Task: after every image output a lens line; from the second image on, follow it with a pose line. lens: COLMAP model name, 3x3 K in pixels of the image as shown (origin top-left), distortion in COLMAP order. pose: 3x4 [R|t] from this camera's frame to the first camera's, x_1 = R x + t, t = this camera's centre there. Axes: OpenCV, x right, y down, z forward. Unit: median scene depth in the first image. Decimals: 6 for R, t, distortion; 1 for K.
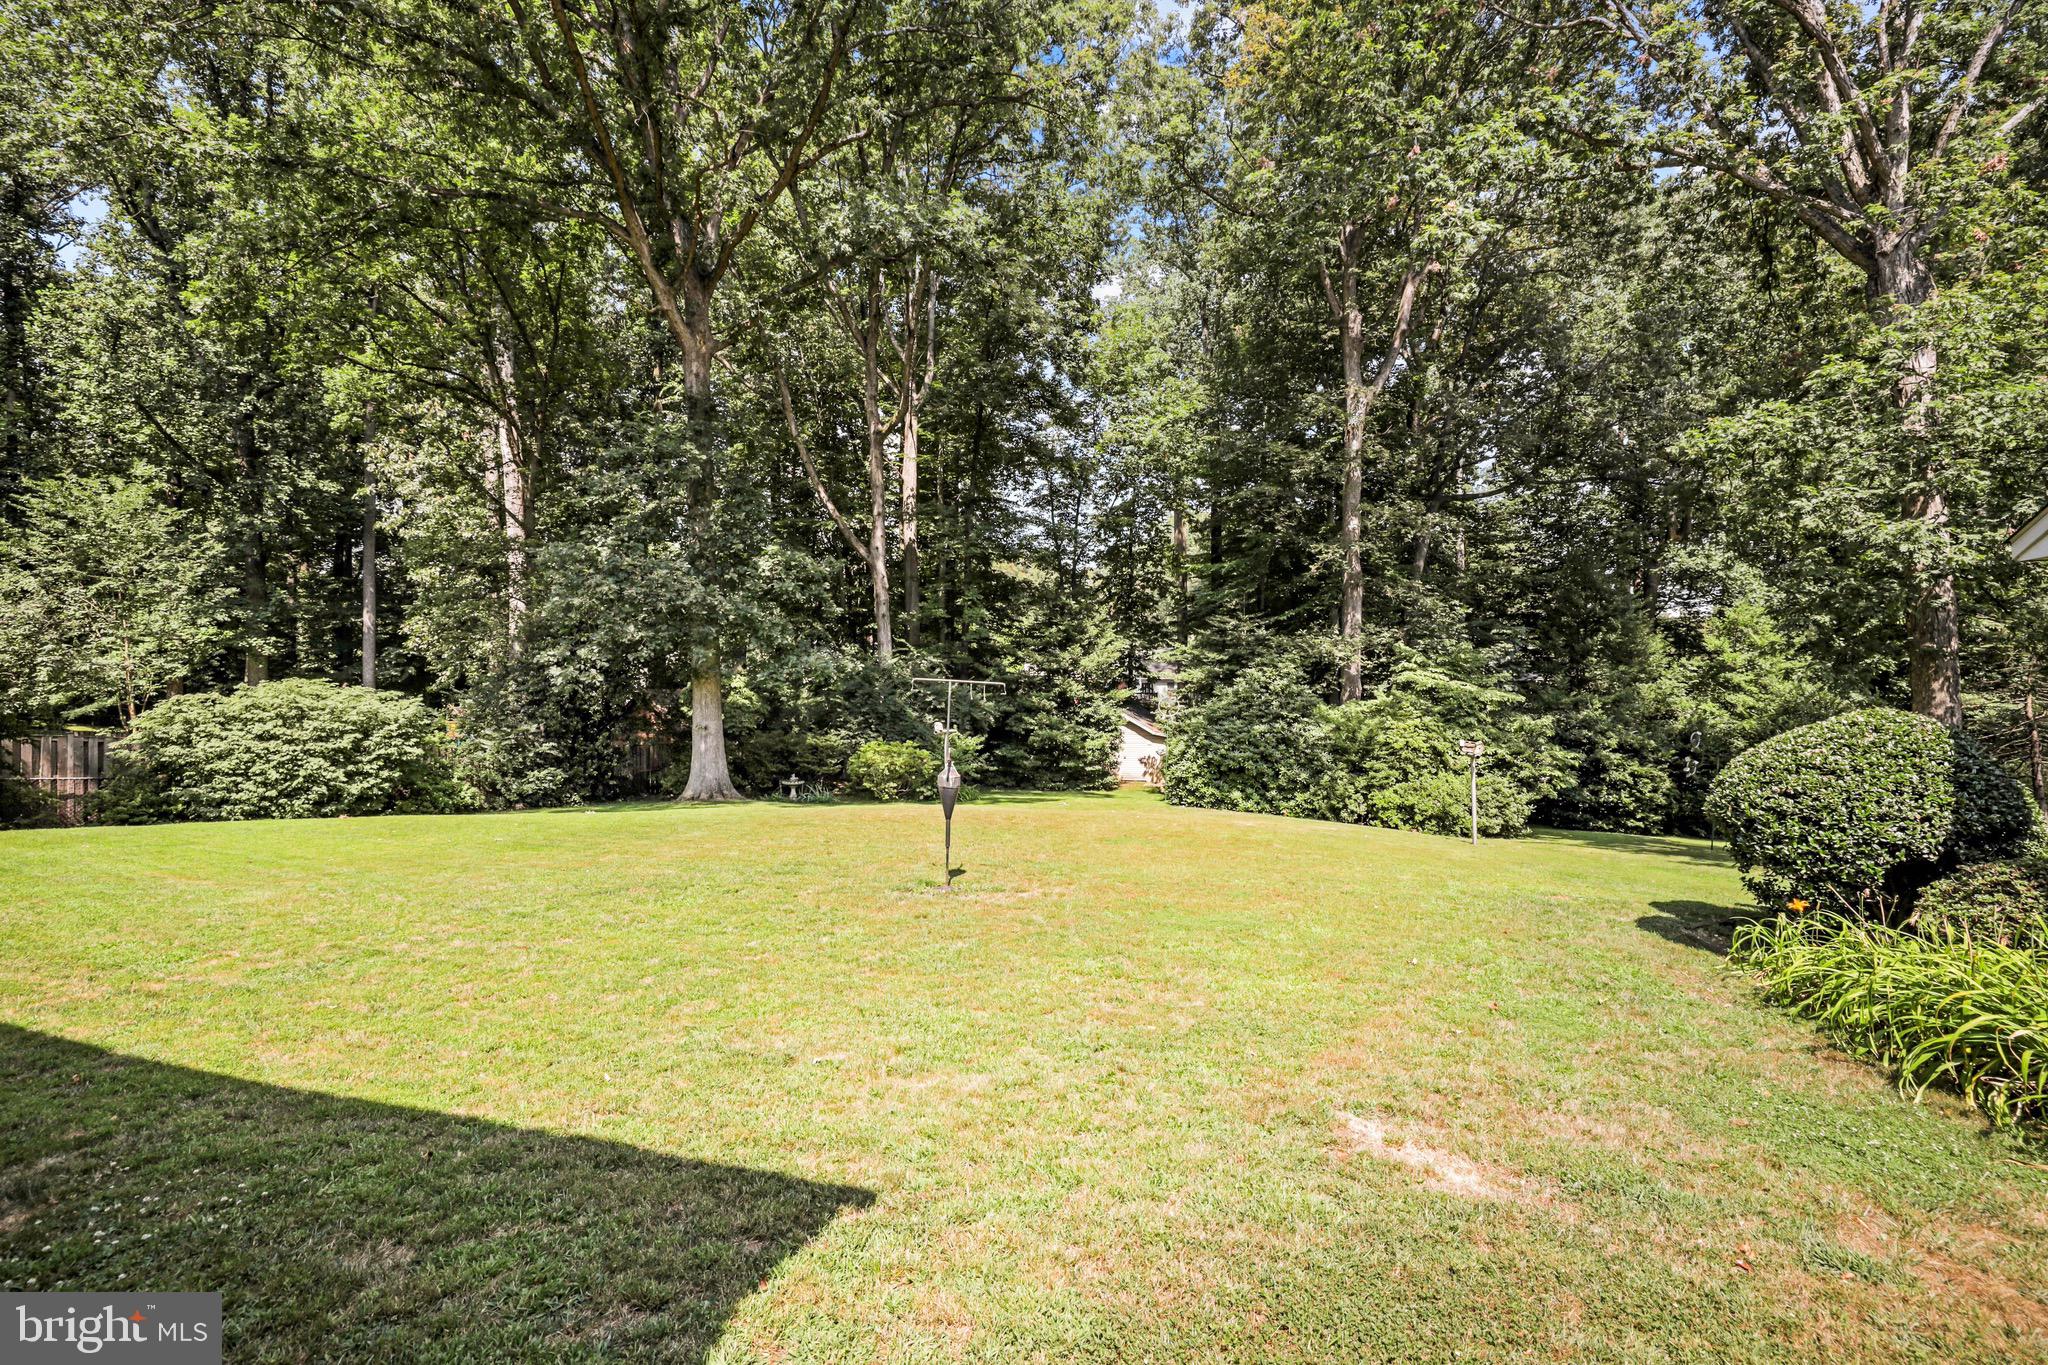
lens RADIAL K [[878.9, 0, 1028.0], [0, 878.9, 682.8], [0, 0, 1]] dist [-0.009406, -0.000079]
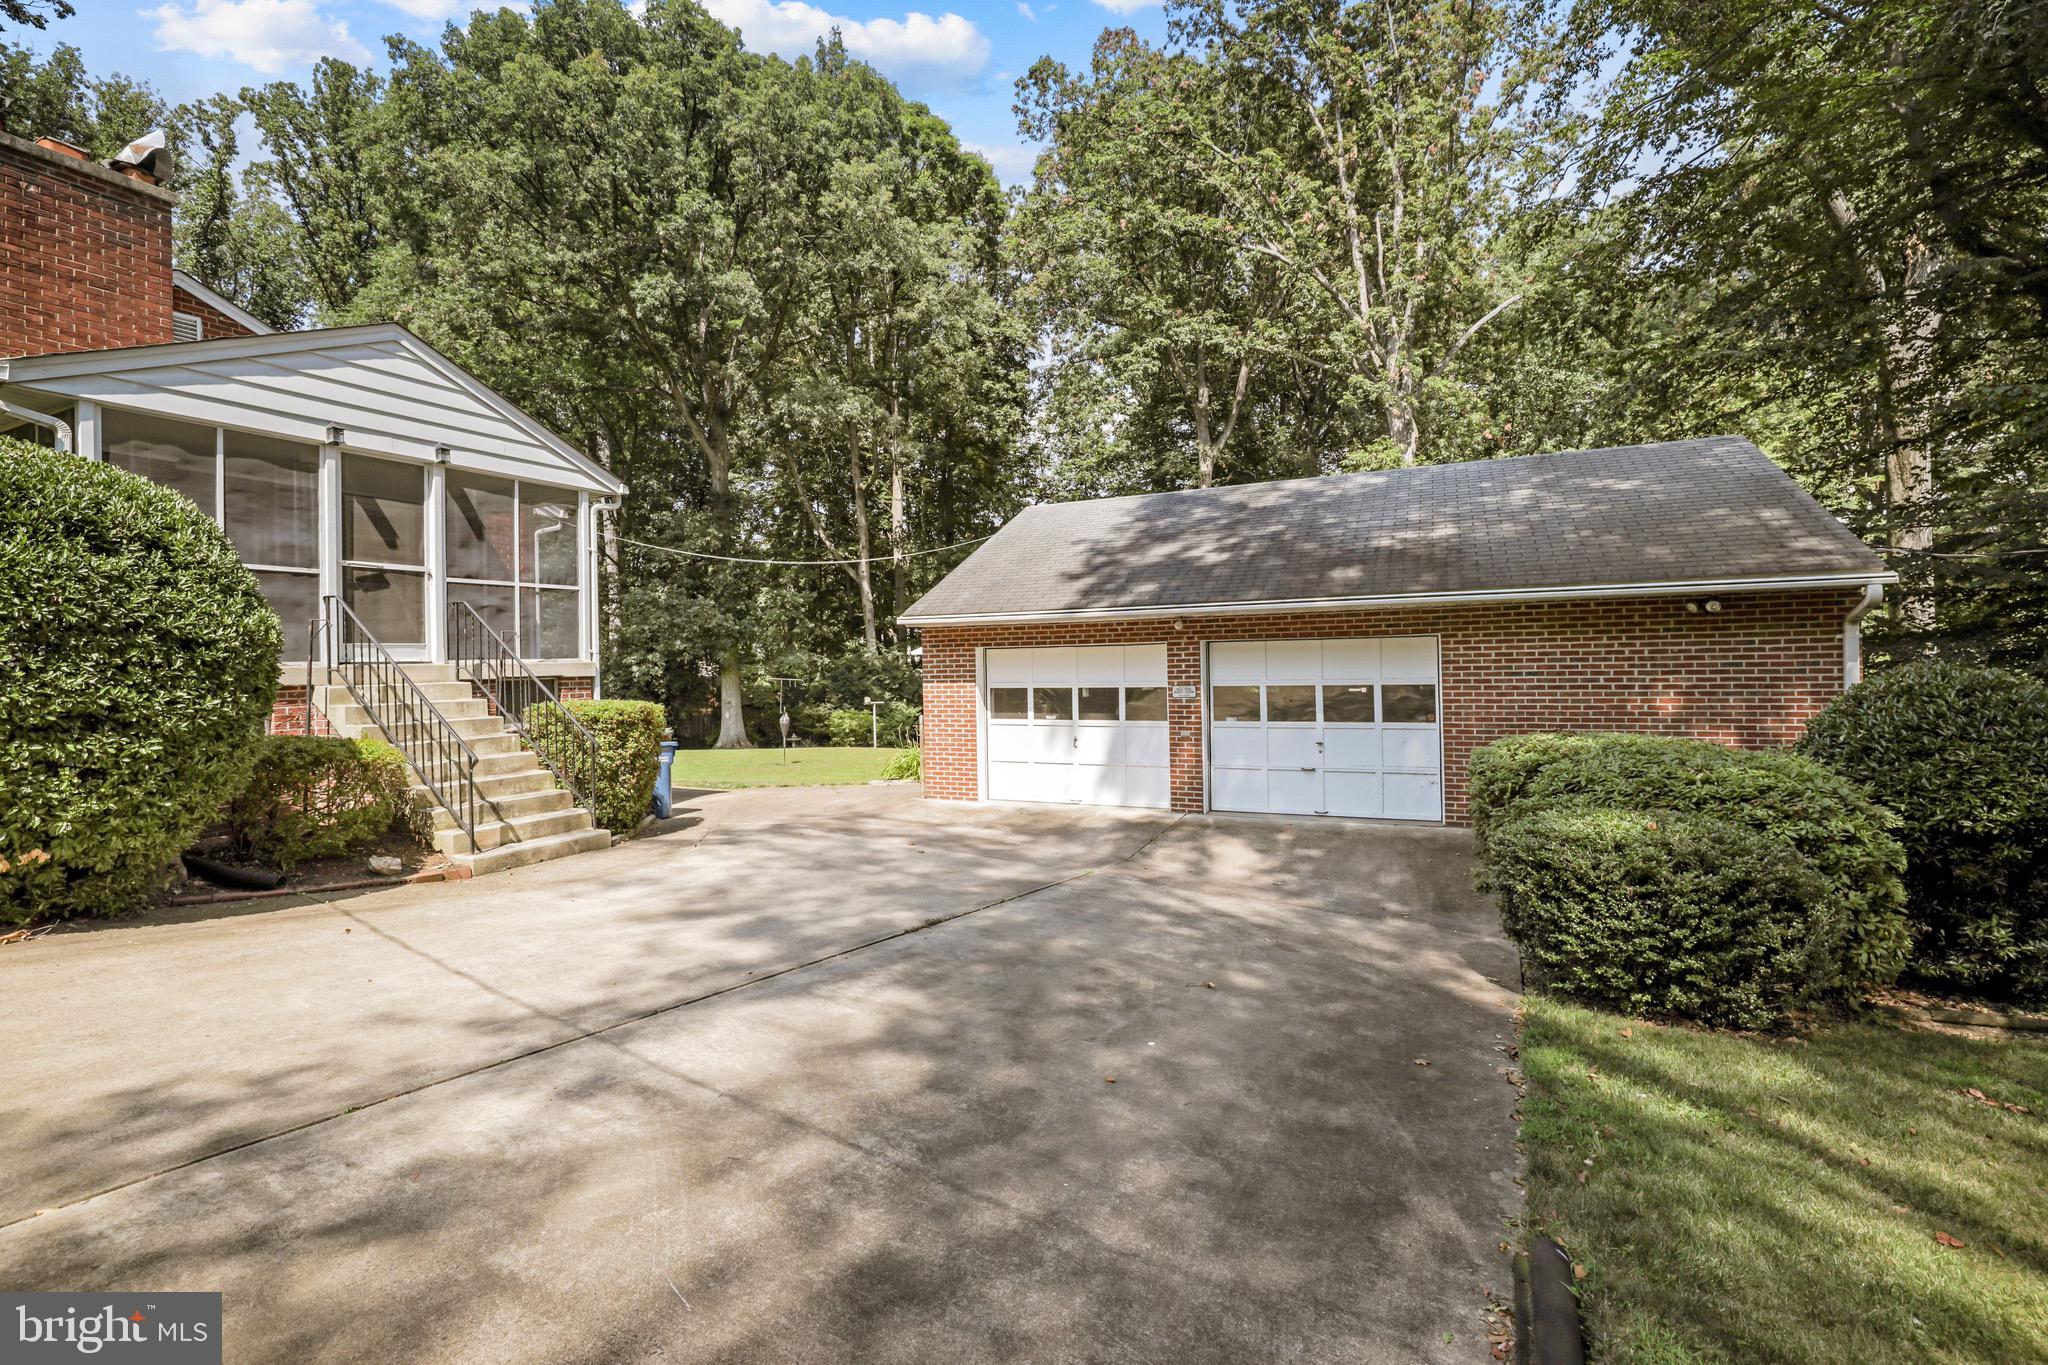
lens RADIAL K [[878.9, 0, 1030.0], [0, 878.9, 674.4], [0, 0, 1]] dist [-0.009406, -0.000079]
pose [[0.995869, -0.012026, -0.089999, 0.308033], [0.013387, 0.999805, 0.014531, -0.013454], [0.089806, -0.015675, 0.995836, -0.513402]]
